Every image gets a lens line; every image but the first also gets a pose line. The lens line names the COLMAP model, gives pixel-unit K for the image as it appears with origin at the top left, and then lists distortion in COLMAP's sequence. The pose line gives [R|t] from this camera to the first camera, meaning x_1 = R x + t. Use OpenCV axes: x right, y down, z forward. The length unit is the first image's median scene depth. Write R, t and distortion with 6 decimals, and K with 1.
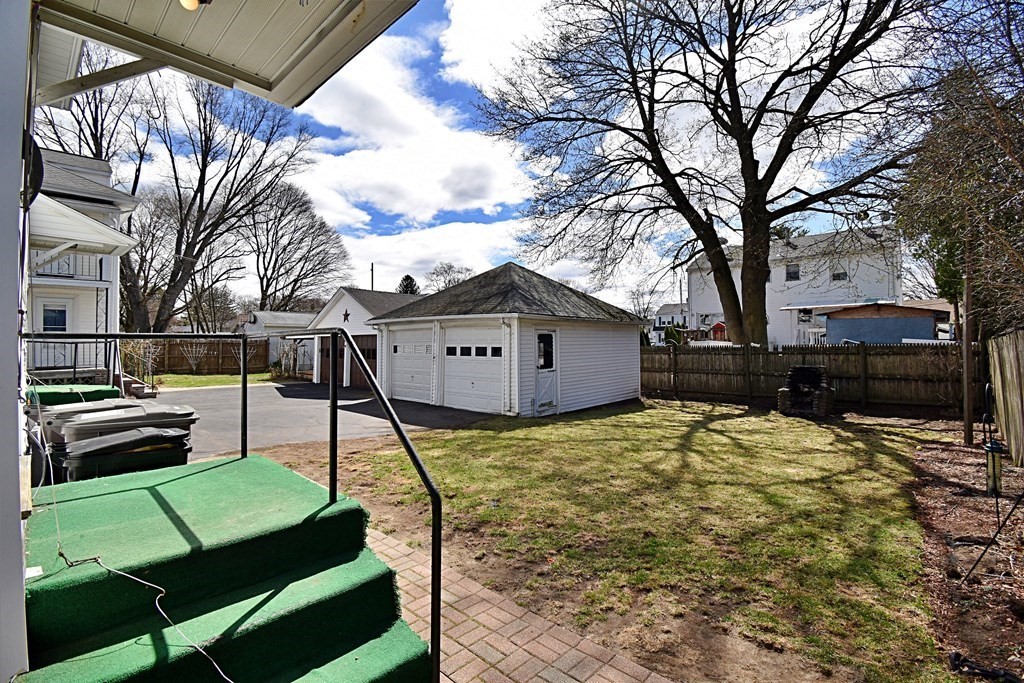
lens RADIAL K [[451.9, 0, 509.3], [0, 451.9, 340.3], [0, 0, 1]] dist [0.003601, 0.000001]
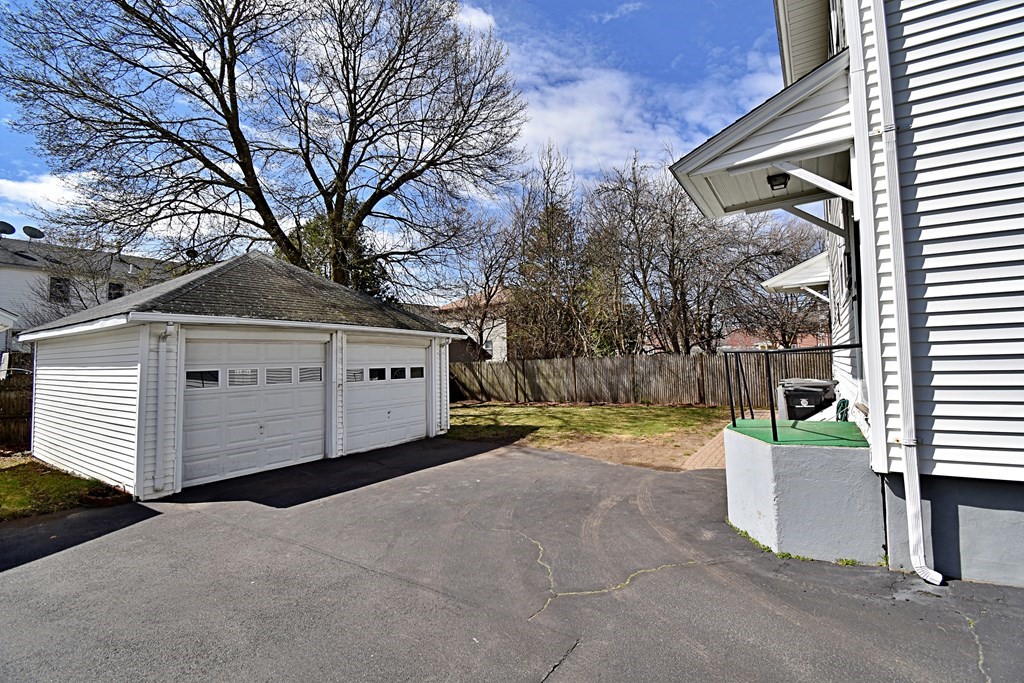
lens RADIAL K [[451.9, 0, 508.5], [0, 451.9, 338.0], [0, 0, 1]] dist [0.003601, 0.000001]
pose [[-0.190032, 0.054991, 0.980237, -0.948989], [0.004259, 0.998467, -0.055188, 0.006036], [-0.981769, -0.006312, -0.189975, 0.954473]]
